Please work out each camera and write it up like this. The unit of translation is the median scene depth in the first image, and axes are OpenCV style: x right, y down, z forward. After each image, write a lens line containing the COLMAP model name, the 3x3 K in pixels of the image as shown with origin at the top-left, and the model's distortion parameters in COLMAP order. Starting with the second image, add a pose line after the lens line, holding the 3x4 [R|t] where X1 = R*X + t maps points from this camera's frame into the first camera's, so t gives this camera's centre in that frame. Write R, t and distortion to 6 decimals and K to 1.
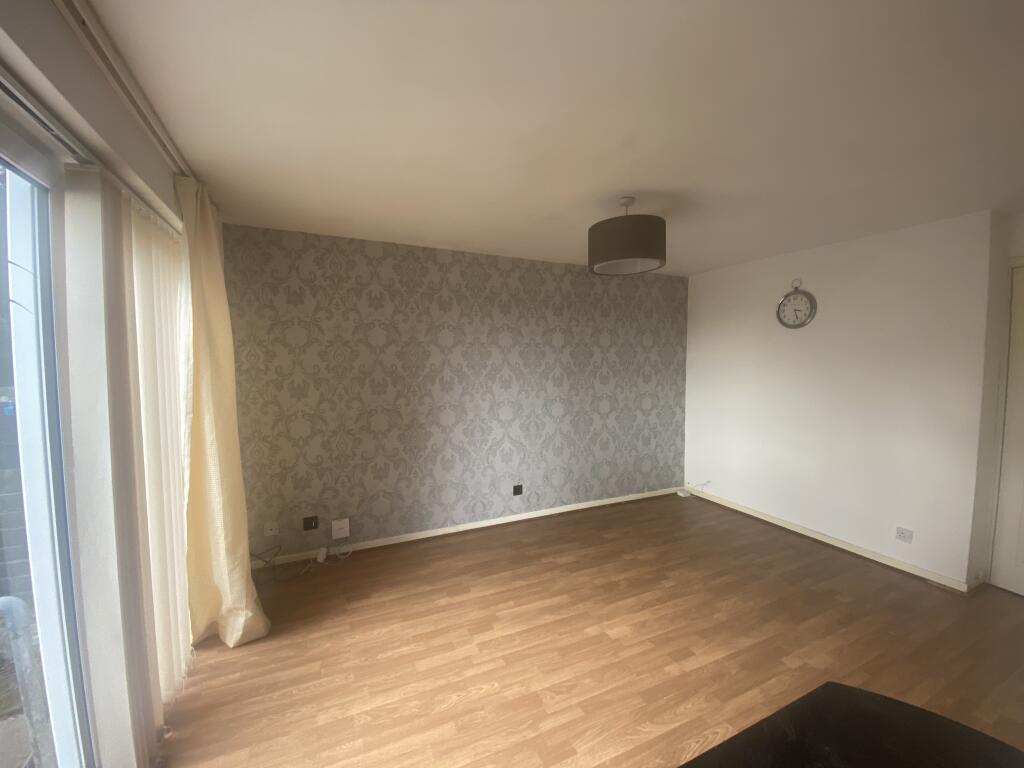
lens RADIAL K [[418.1, 0, 508.7], [0, 418.1, 385.0], [0, 0, 1]] dist [-0.003739, -0.000931]
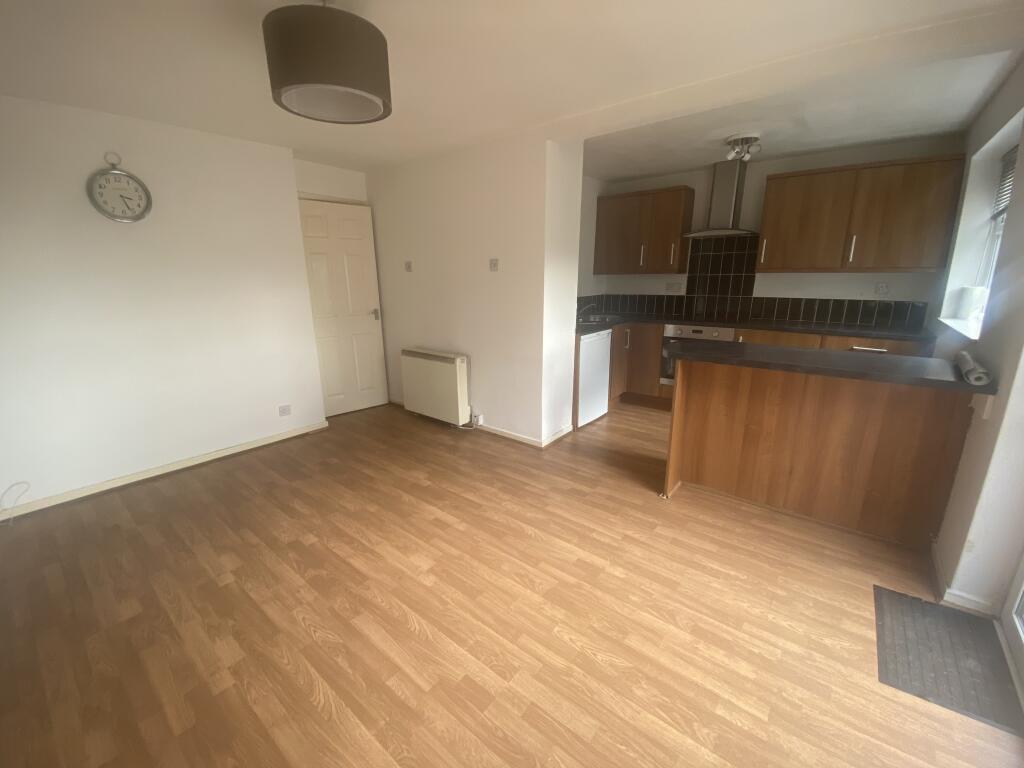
lens RADIAL K [[418.1, 0, 509.0], [0, 418.1, 381.8], [0, 0, 1]] dist [-0.003739, -0.000931]
pose [[-0.441971, -0.220296, 0.869558, -0.536881], [0.072304, 0.957472, 0.279318, -0.028427], [-0.894111, 0.186323, -0.407247, 1.139575]]
